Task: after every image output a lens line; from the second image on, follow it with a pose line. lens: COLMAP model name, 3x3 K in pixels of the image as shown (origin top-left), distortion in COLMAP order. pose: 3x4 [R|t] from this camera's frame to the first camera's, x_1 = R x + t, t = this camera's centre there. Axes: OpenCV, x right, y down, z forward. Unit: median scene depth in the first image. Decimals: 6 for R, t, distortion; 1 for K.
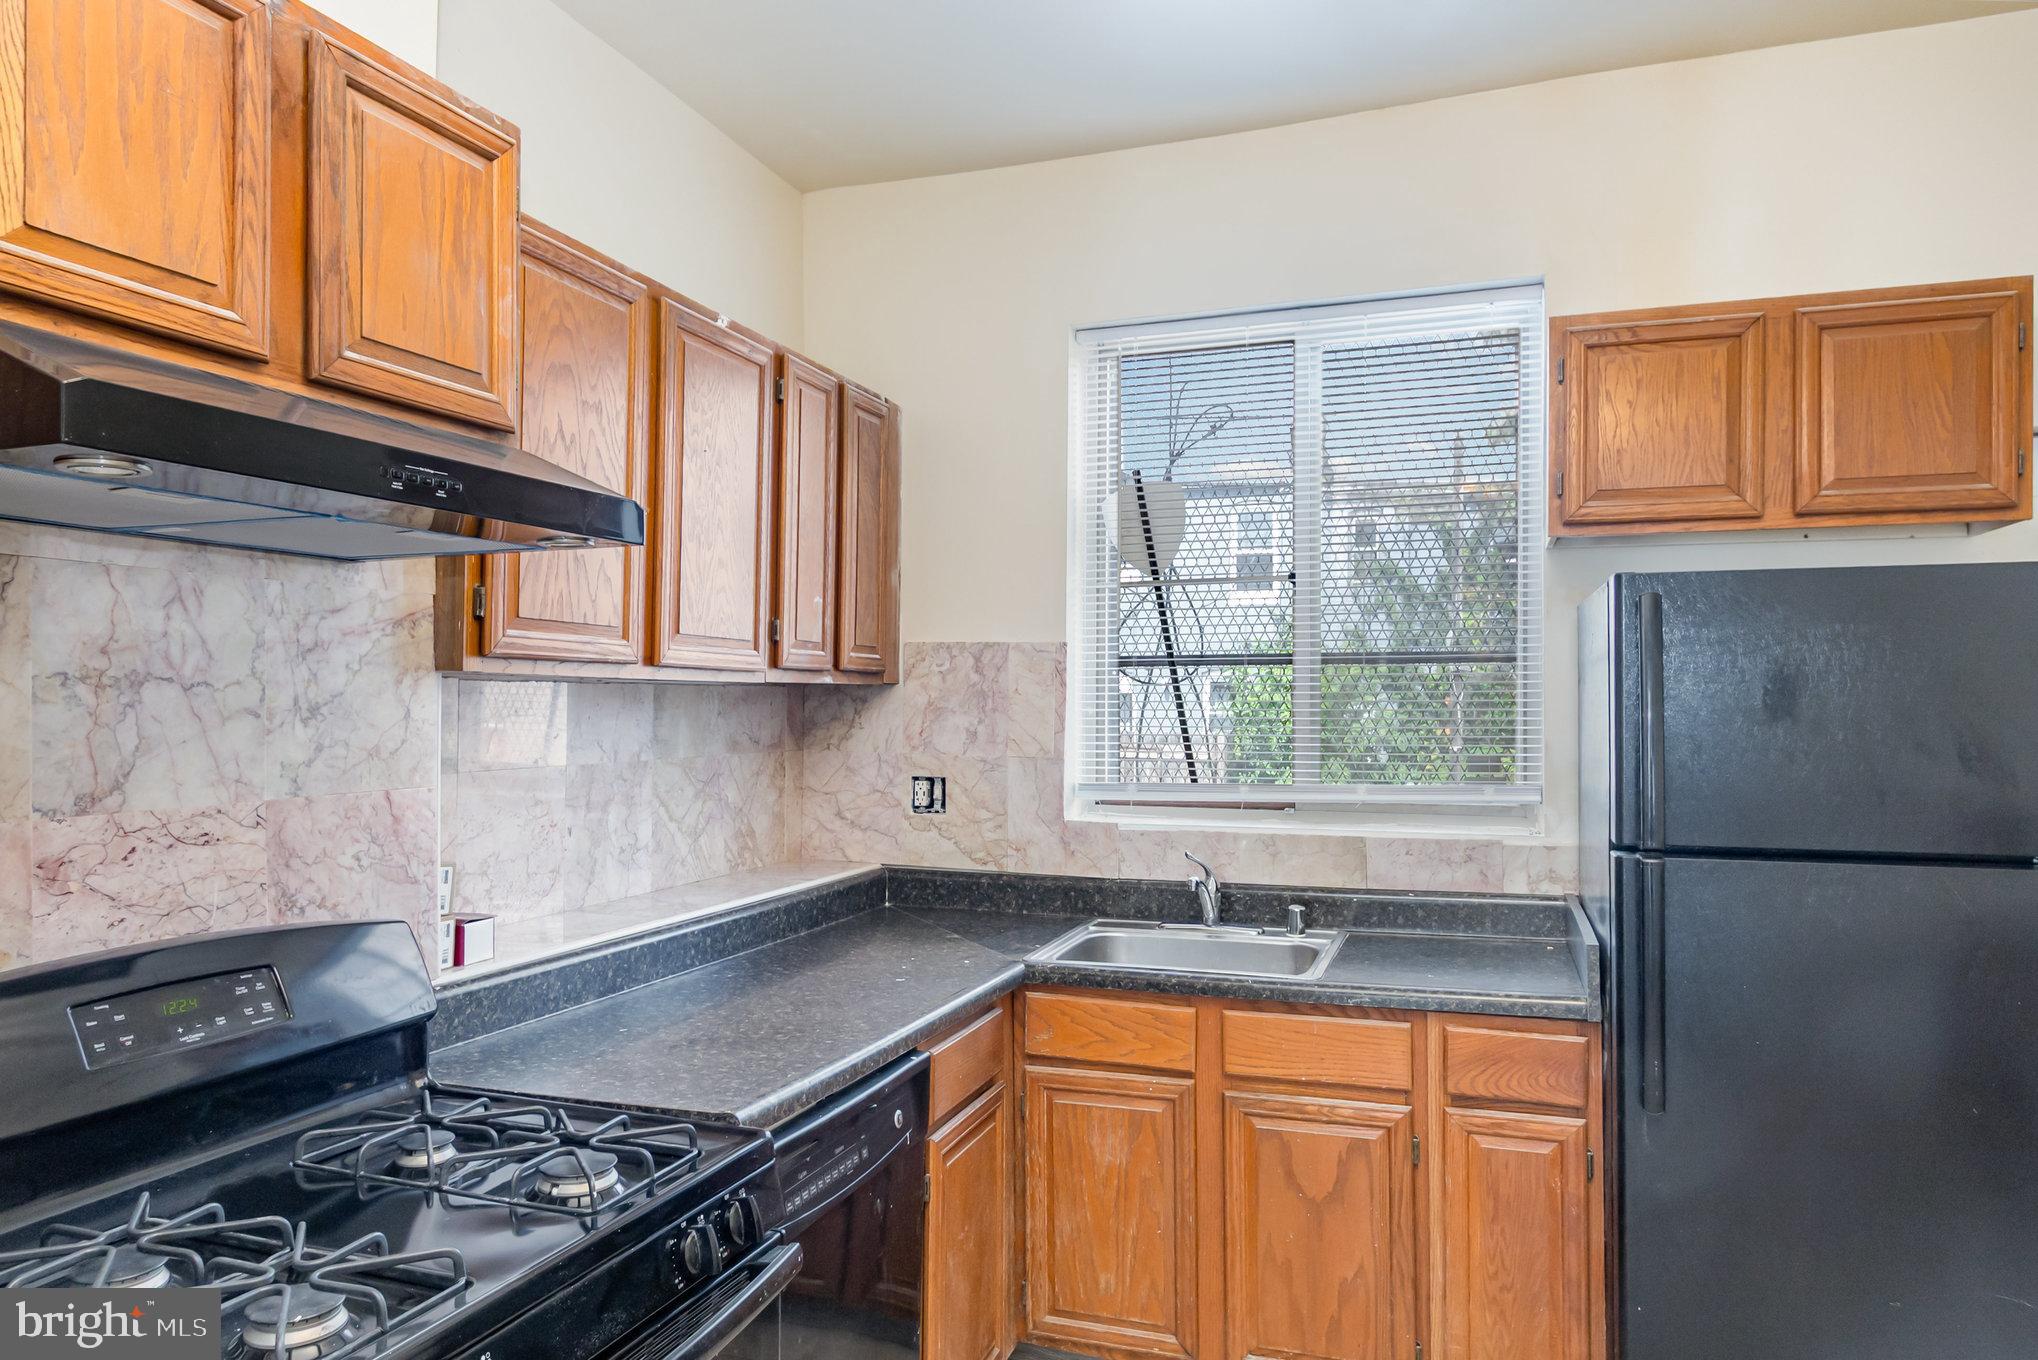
lens RADIAL K [[1327.2, 0, 1017.6], [0, 1327.2, 688.5], [0, 0, 1]] dist [0.006290, -0.004146]
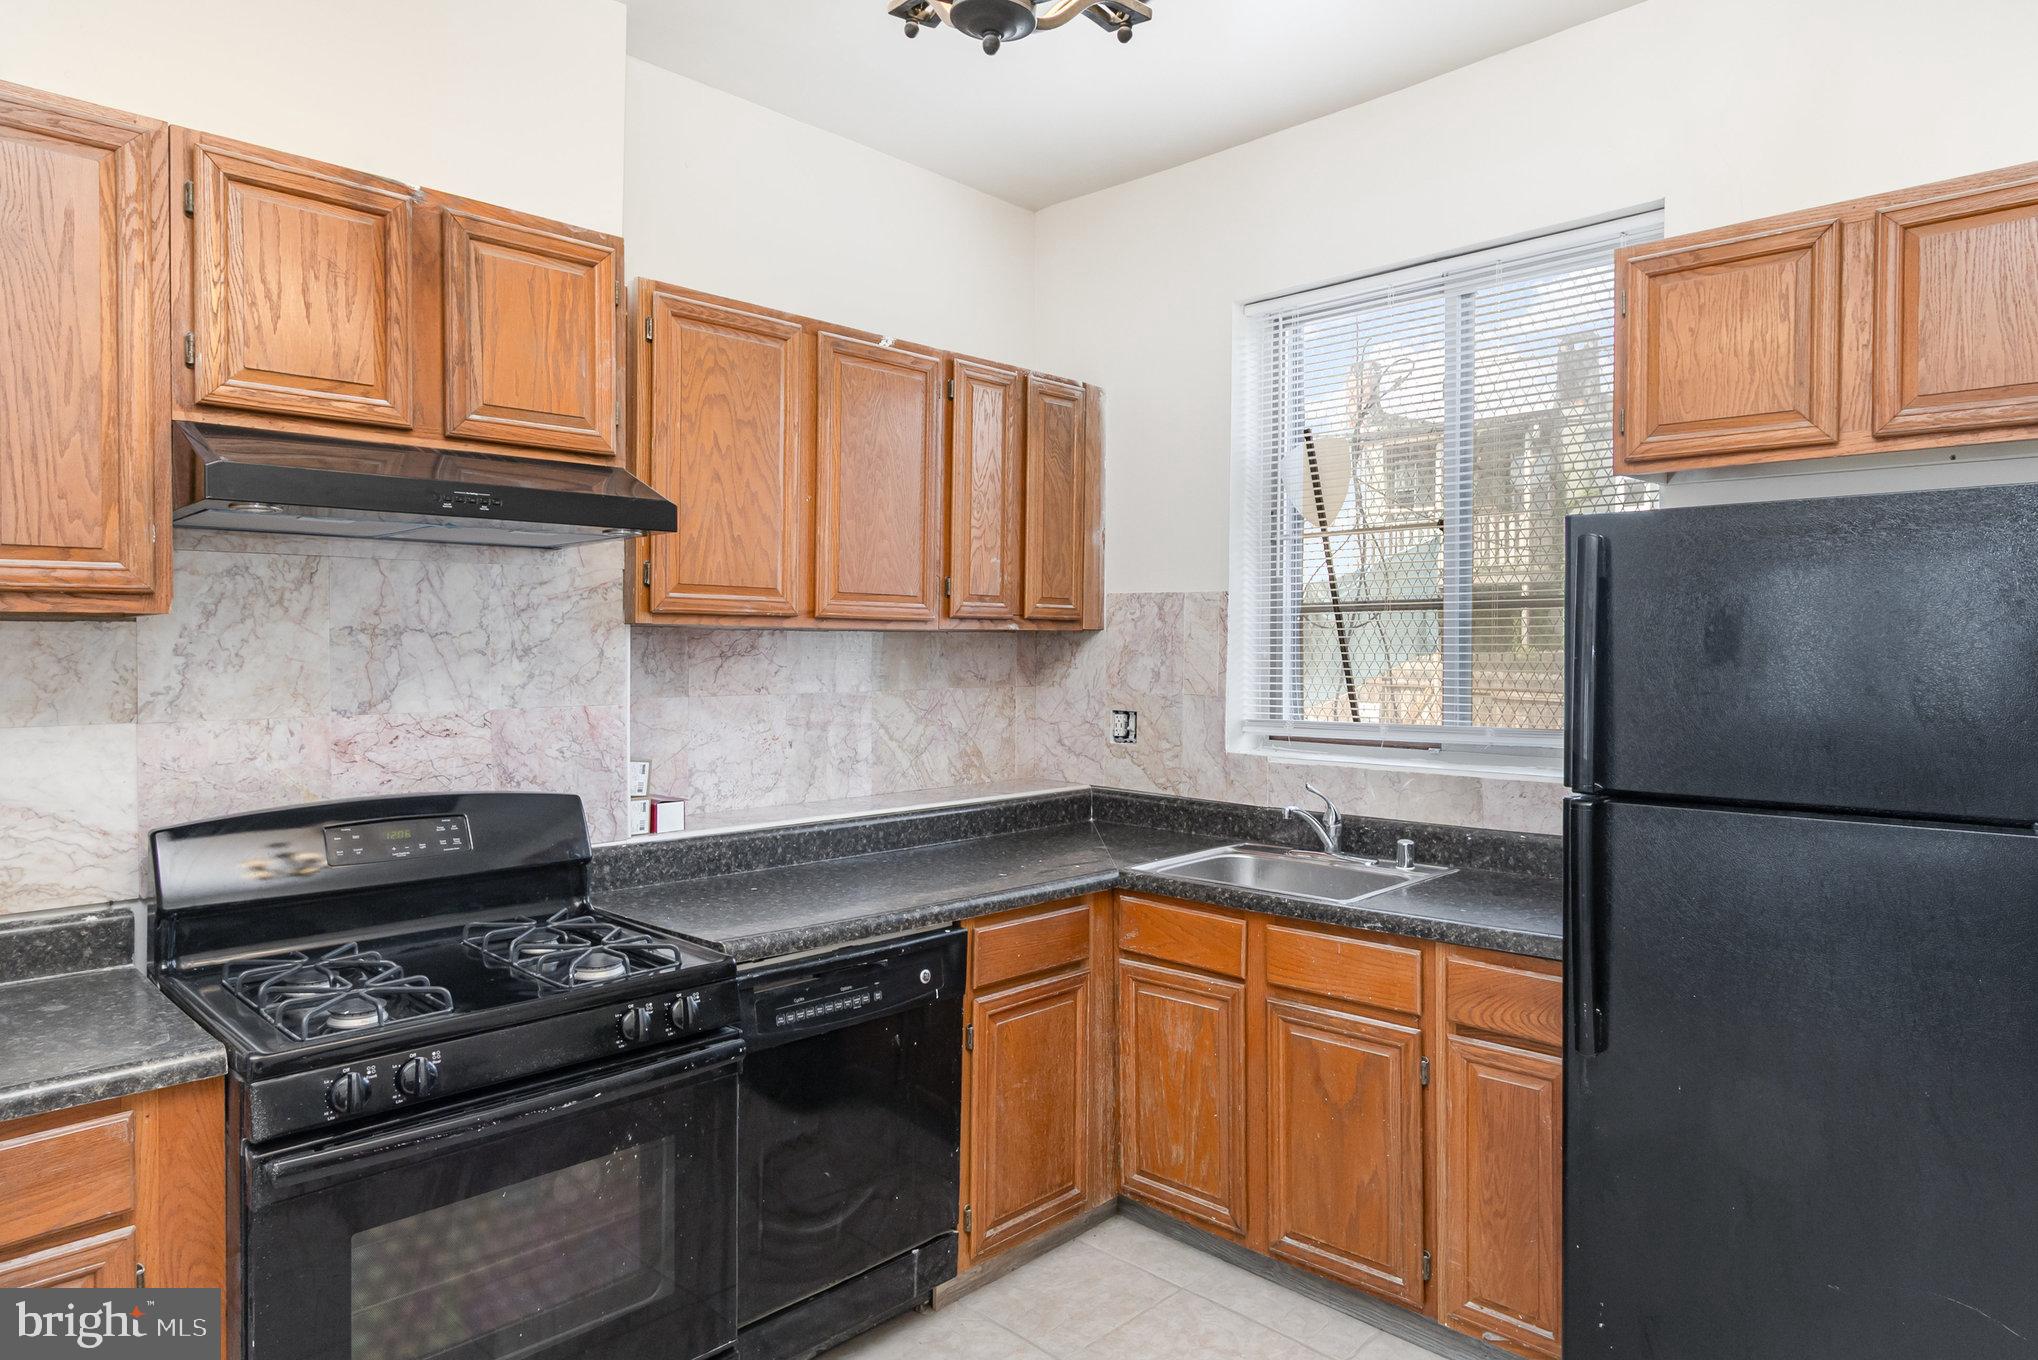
lens RADIAL K [[1259.7, 0, 1018.8], [0, 1259.7, 666.2], [0, 0, 1]] dist [-0.001016, -0.001141]
pose [[0.904150, 0.006609, -0.427164, 0.422079], [0.004169, 0.999696, 0.024290, 0.001489], [0.427195, -0.023743, 0.903848, -0.028509]]
